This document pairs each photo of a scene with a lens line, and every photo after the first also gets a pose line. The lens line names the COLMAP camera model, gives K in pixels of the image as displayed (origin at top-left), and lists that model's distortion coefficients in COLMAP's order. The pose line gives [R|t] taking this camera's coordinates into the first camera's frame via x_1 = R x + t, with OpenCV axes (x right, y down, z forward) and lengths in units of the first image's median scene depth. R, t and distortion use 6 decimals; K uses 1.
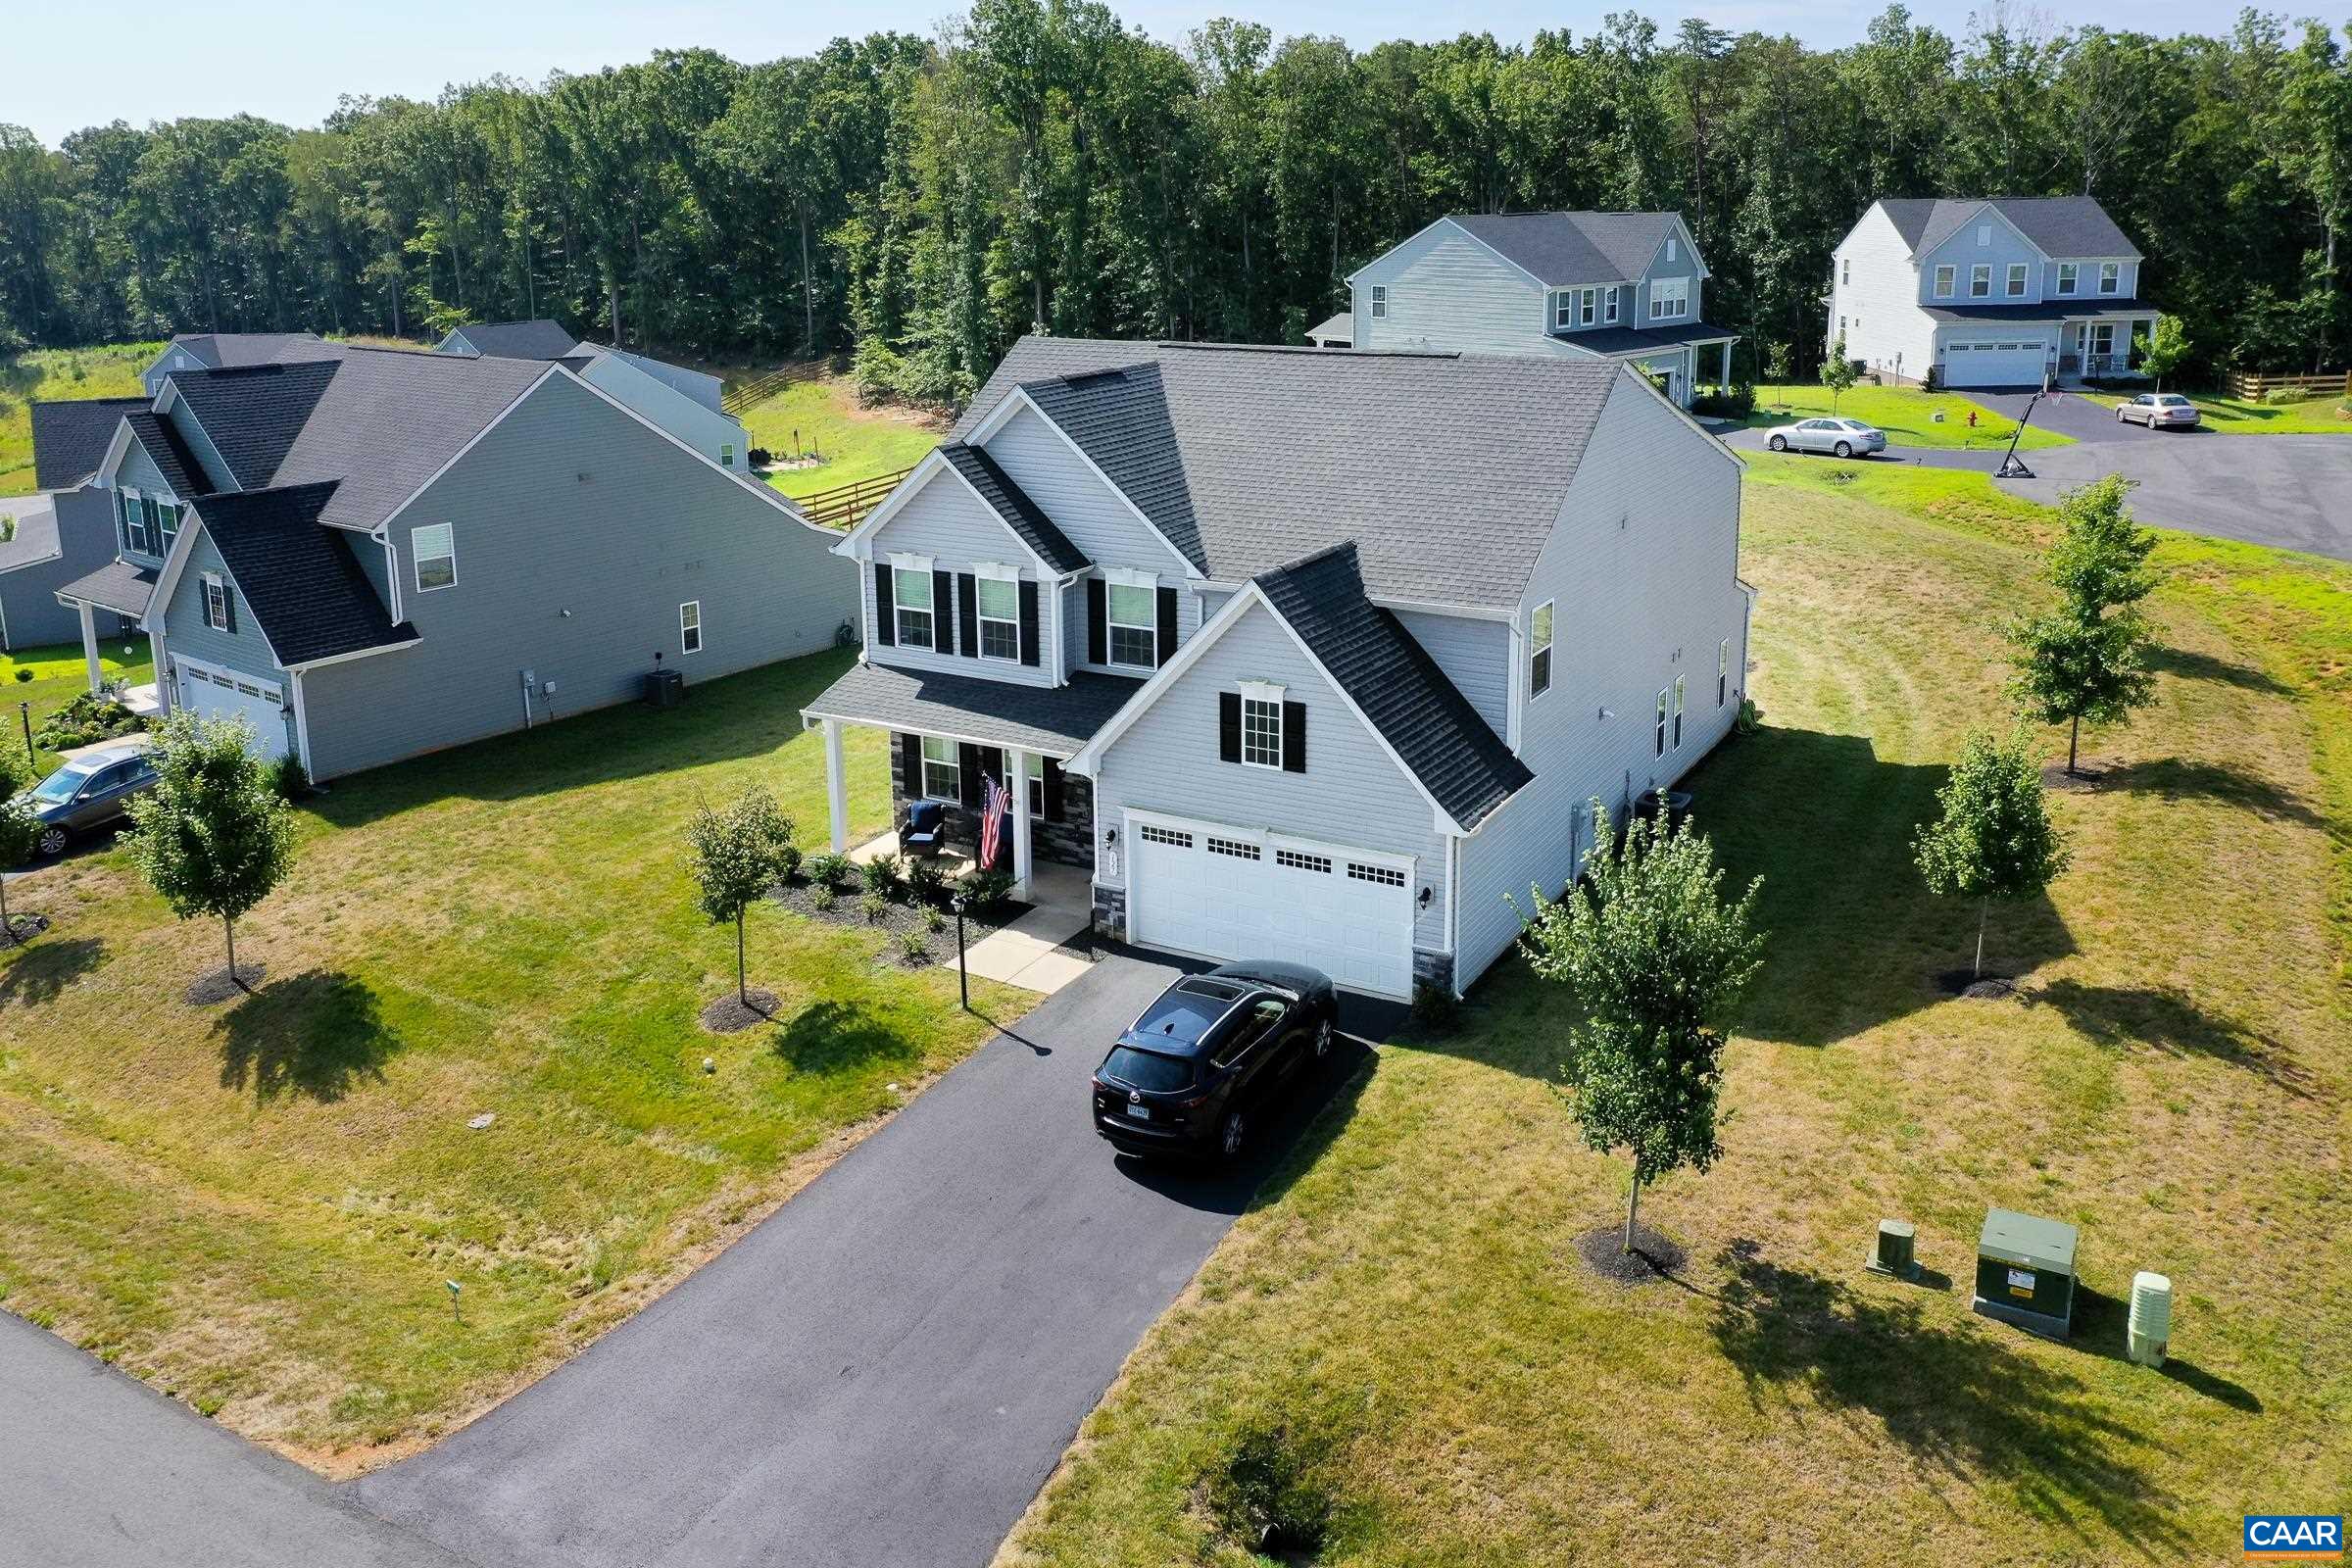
lens RADIAL K [[1893.1, 0, 1196.1], [0, 1893.1, 575.2], [0, 0, 1]] dist [0.004027, -0.004699]
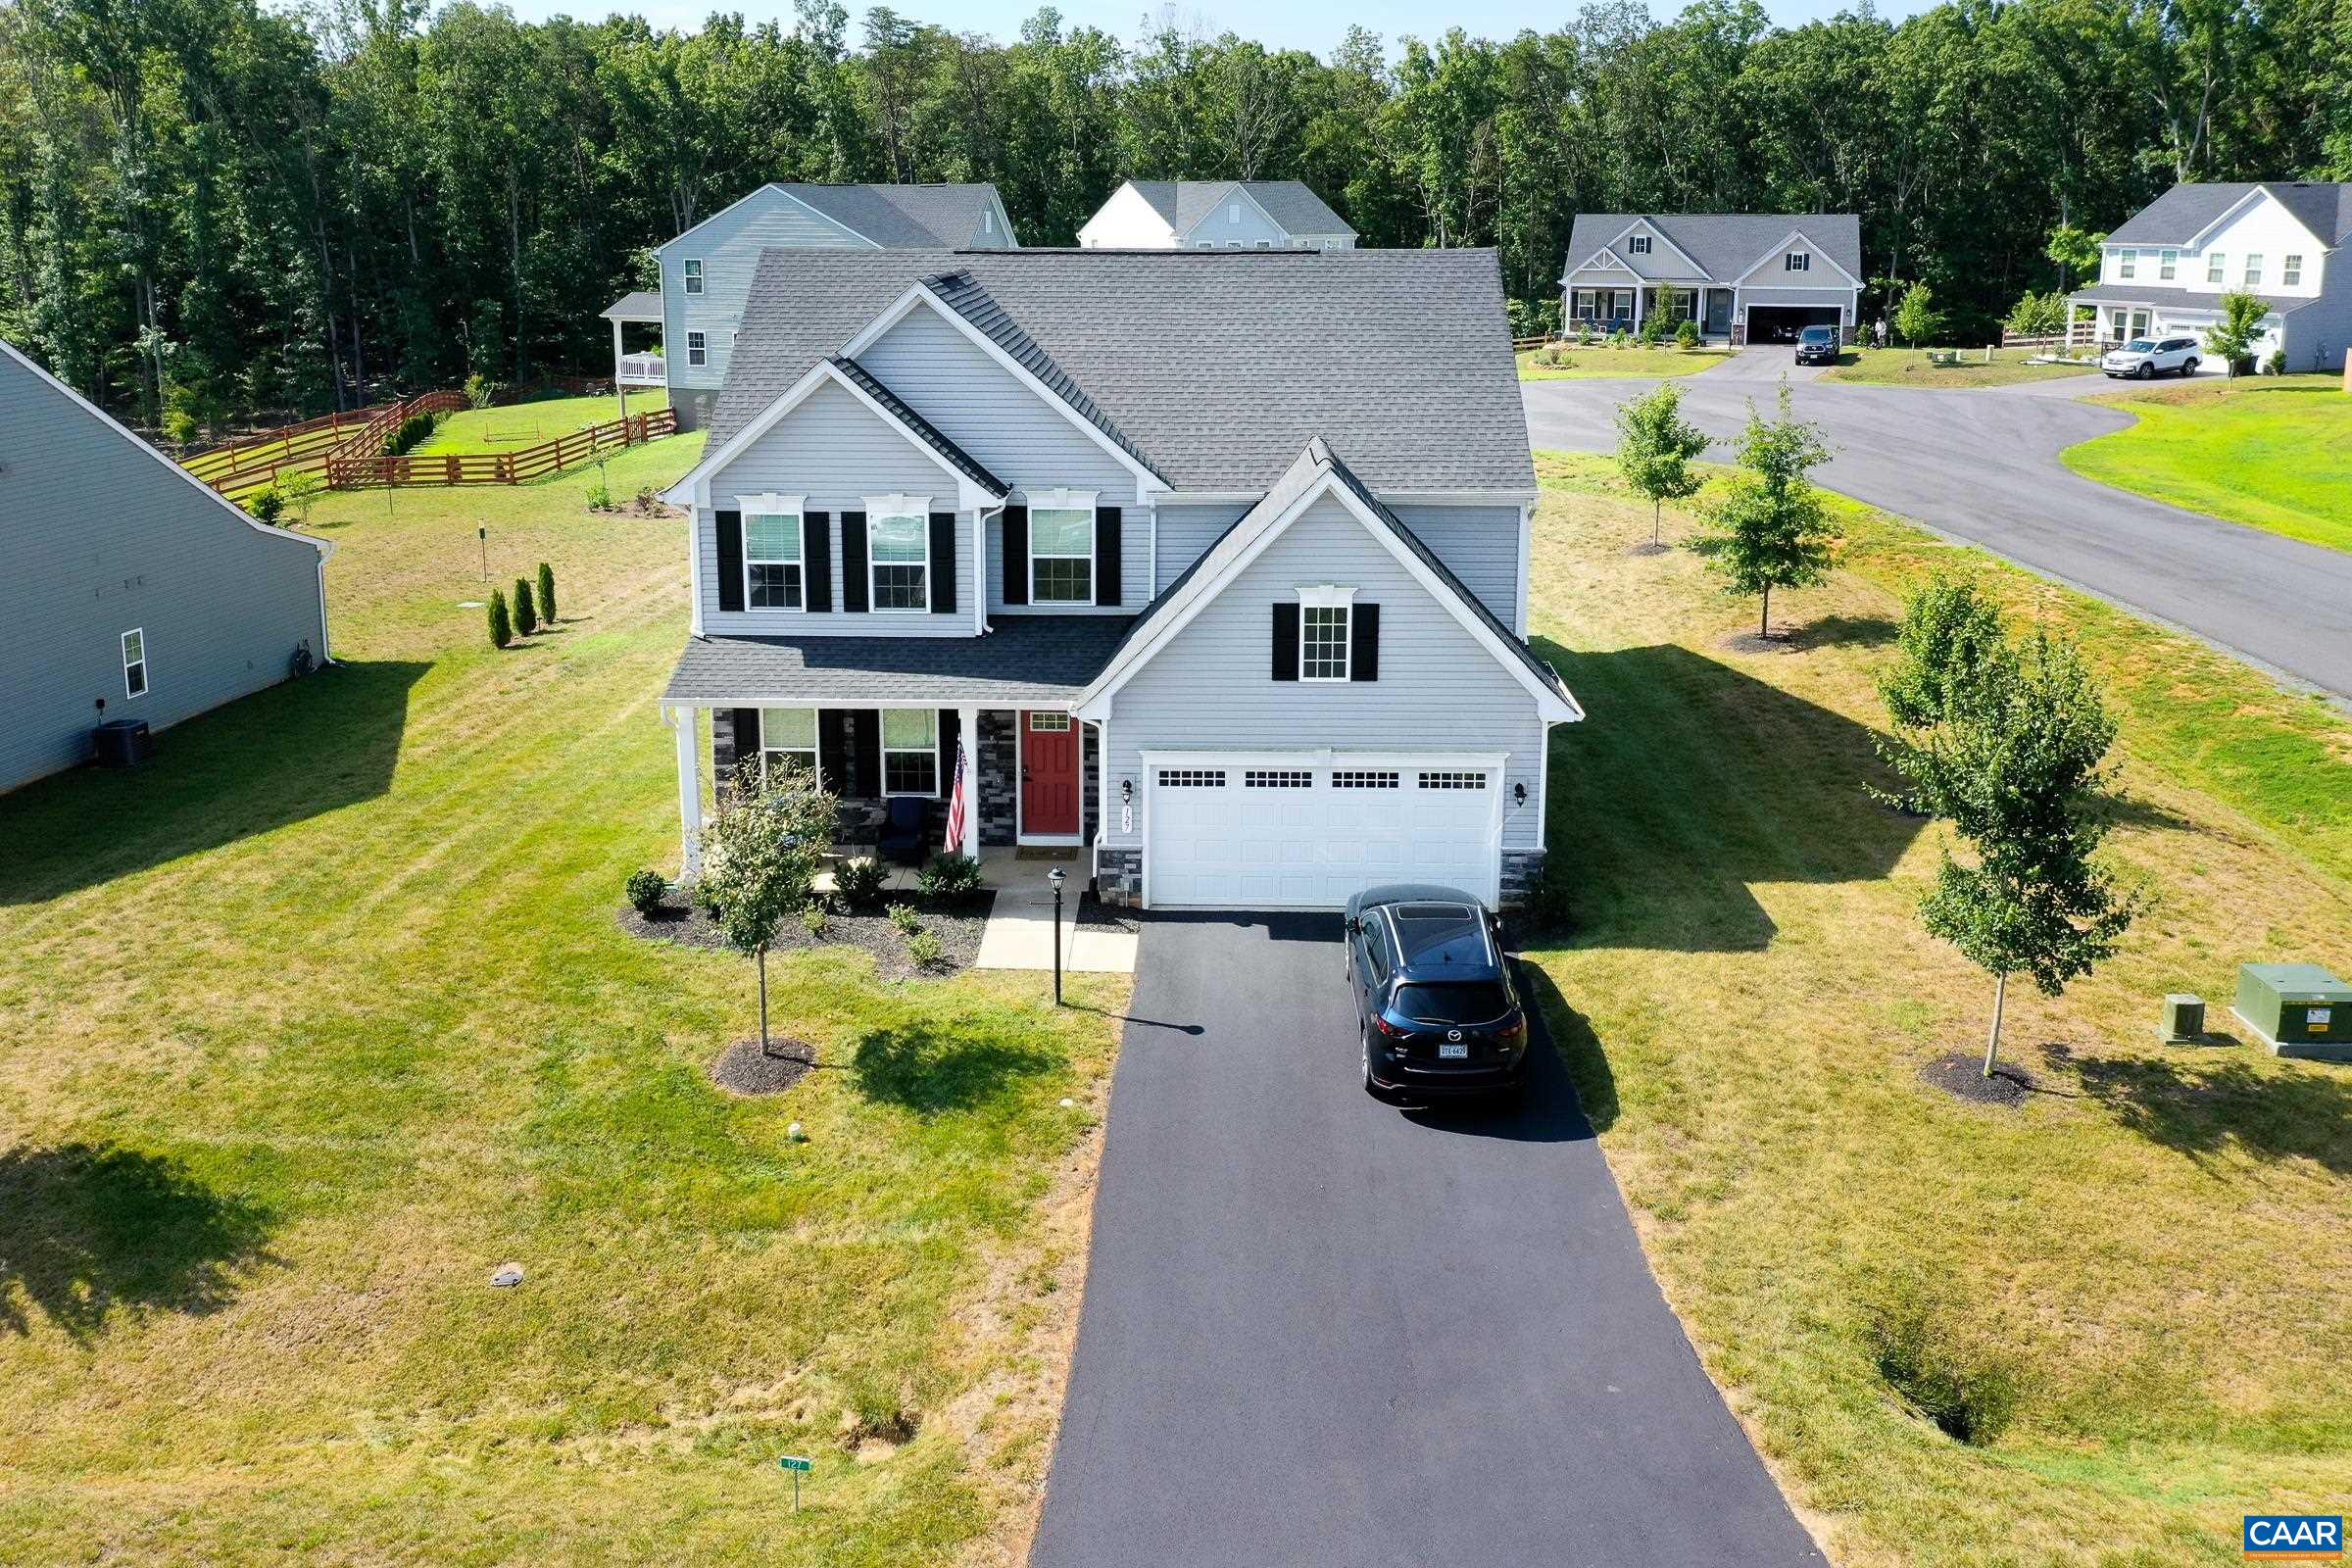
lens RADIAL K [[1918.4, 0, 1153.4], [0, 1918.4, 583.3], [0, 0, 1]] dist [0.006397, -0.004702]
pose [[0.885944, -0.082161, 0.456456, -0.391001], [0.086040, 0.996215, 0.012320, 0.031897], [-0.455741, 0.028359, 0.889661, 0.191781]]
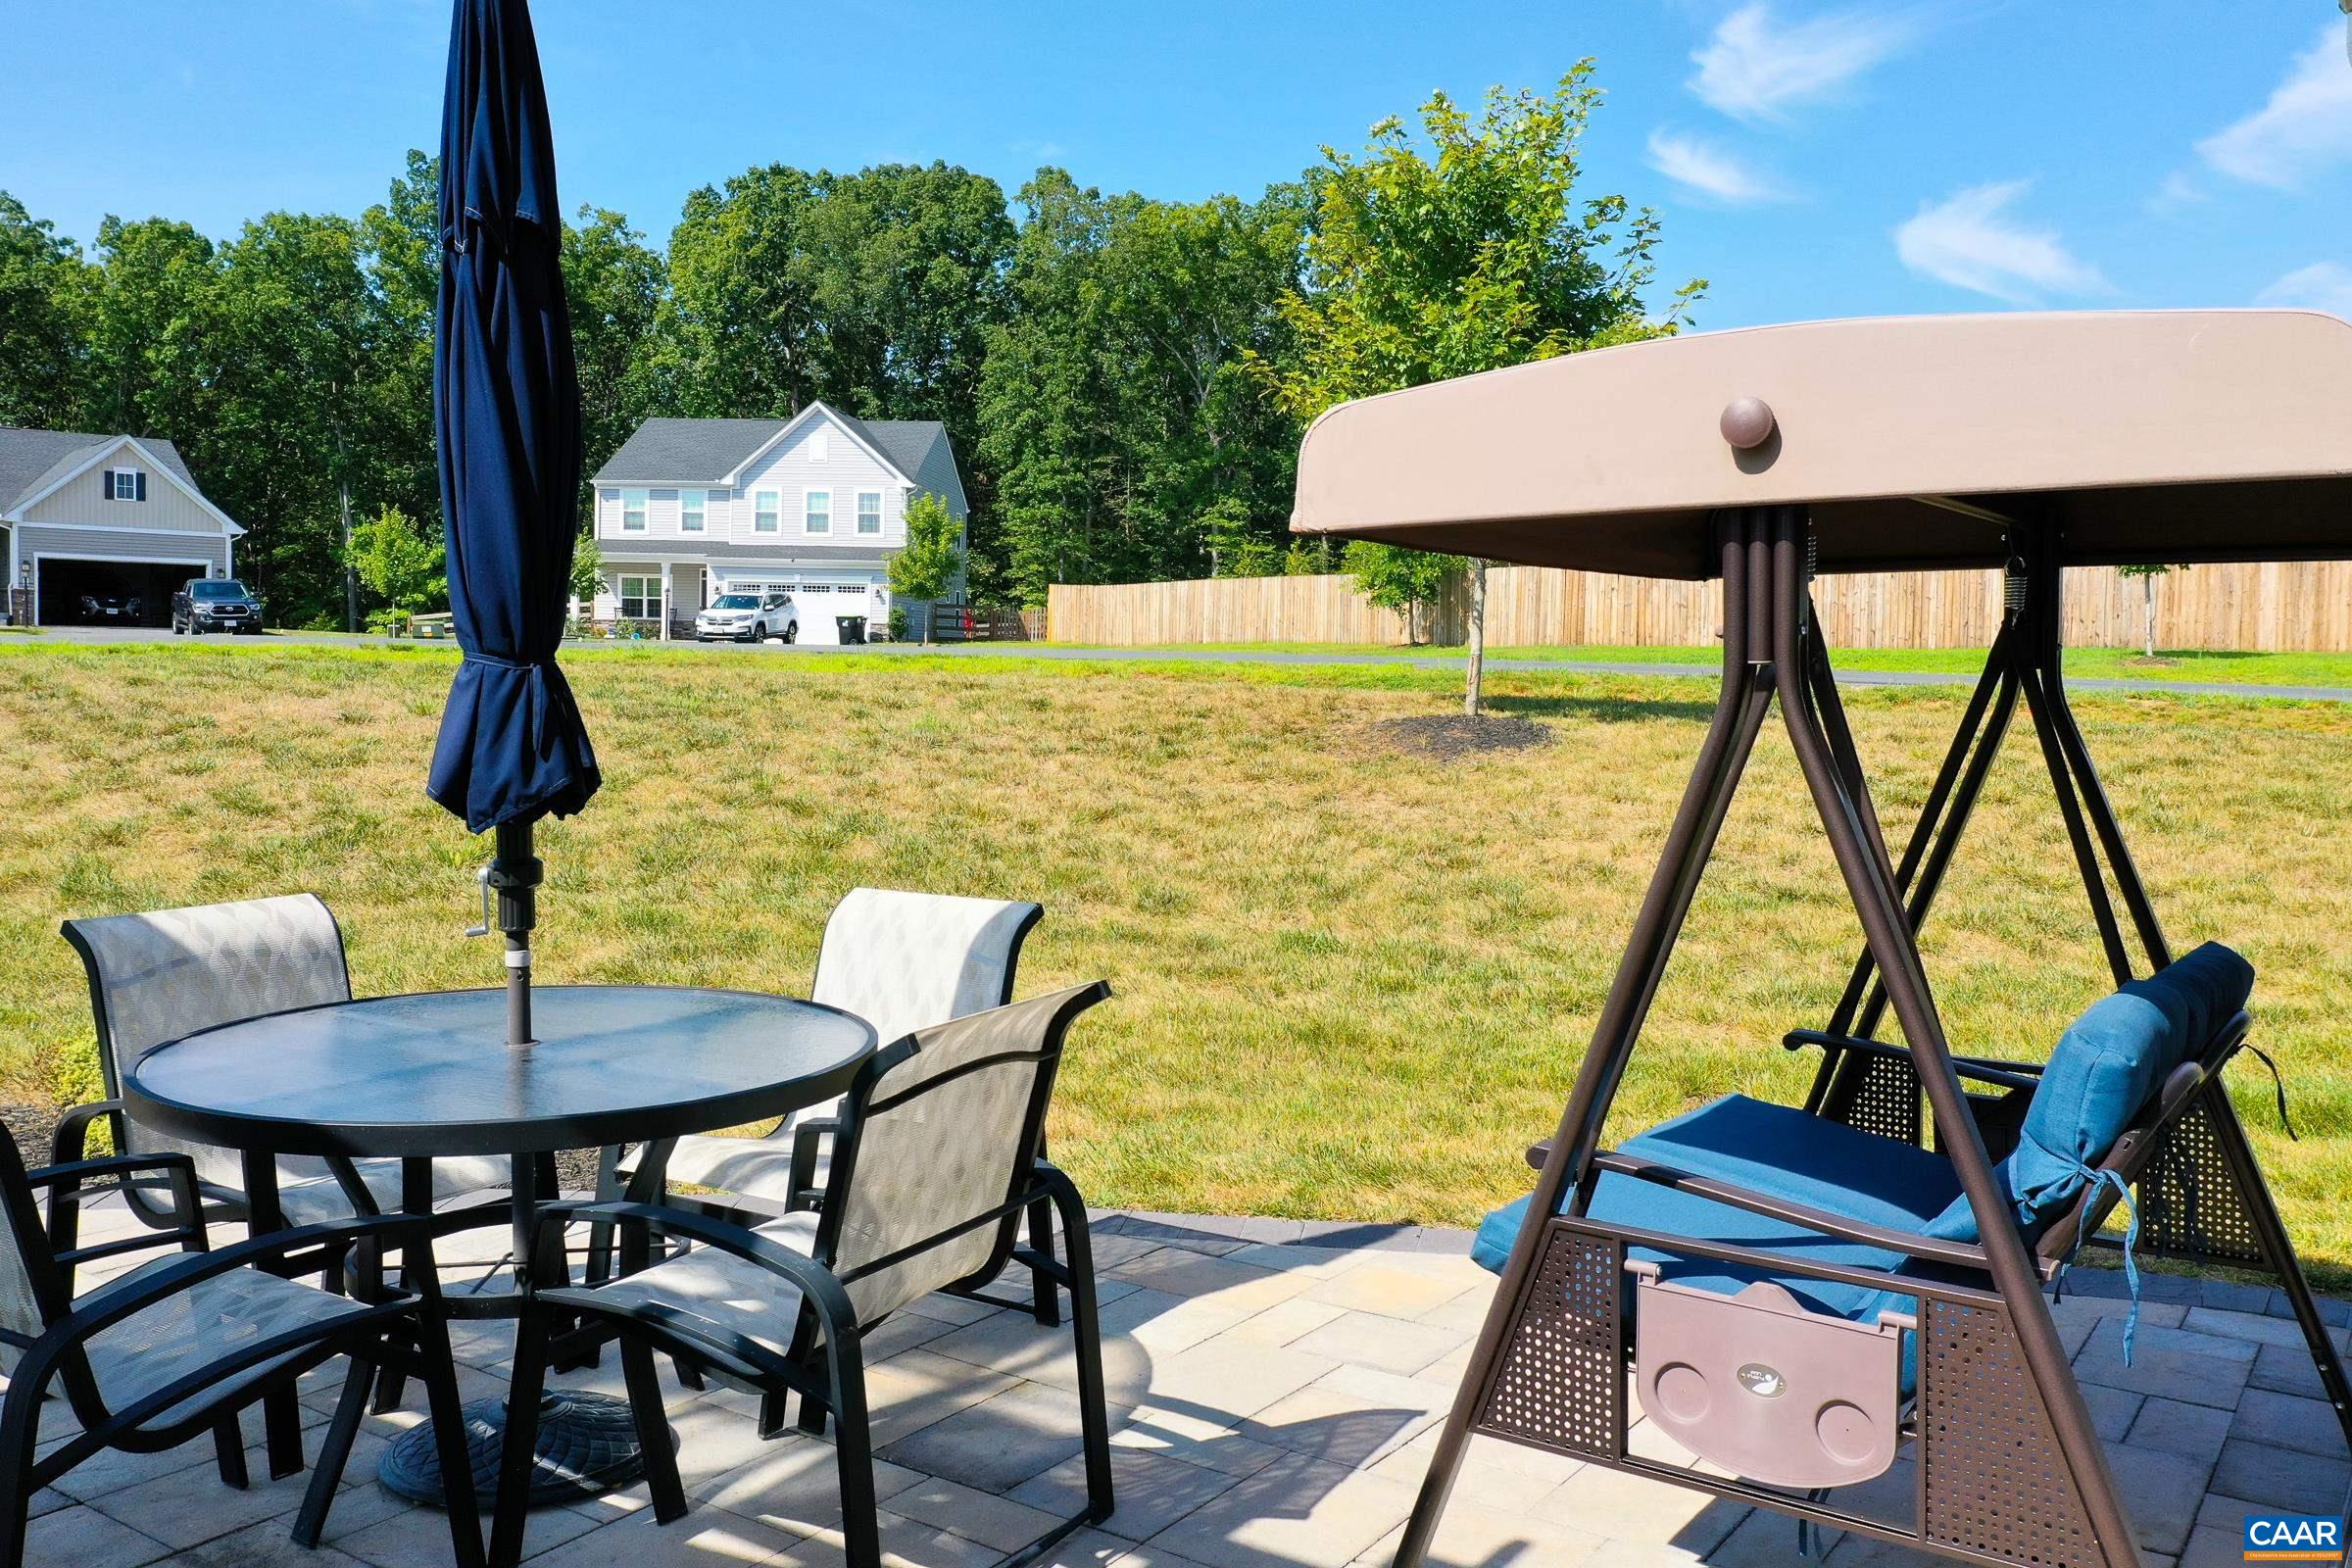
lens RADIAL K [[1912.3, 0, 1176.0], [0, 1912.3, 784.0], [0, 0, 1]] dist [0.005599, 0.007759]
pose [[0.093420, -0.052557, 0.994239, 0.254559], [0.179462, 0.983138, 0.035107, 0.039422], [-0.979319, 0.175148, 0.101276, 1.361846]]
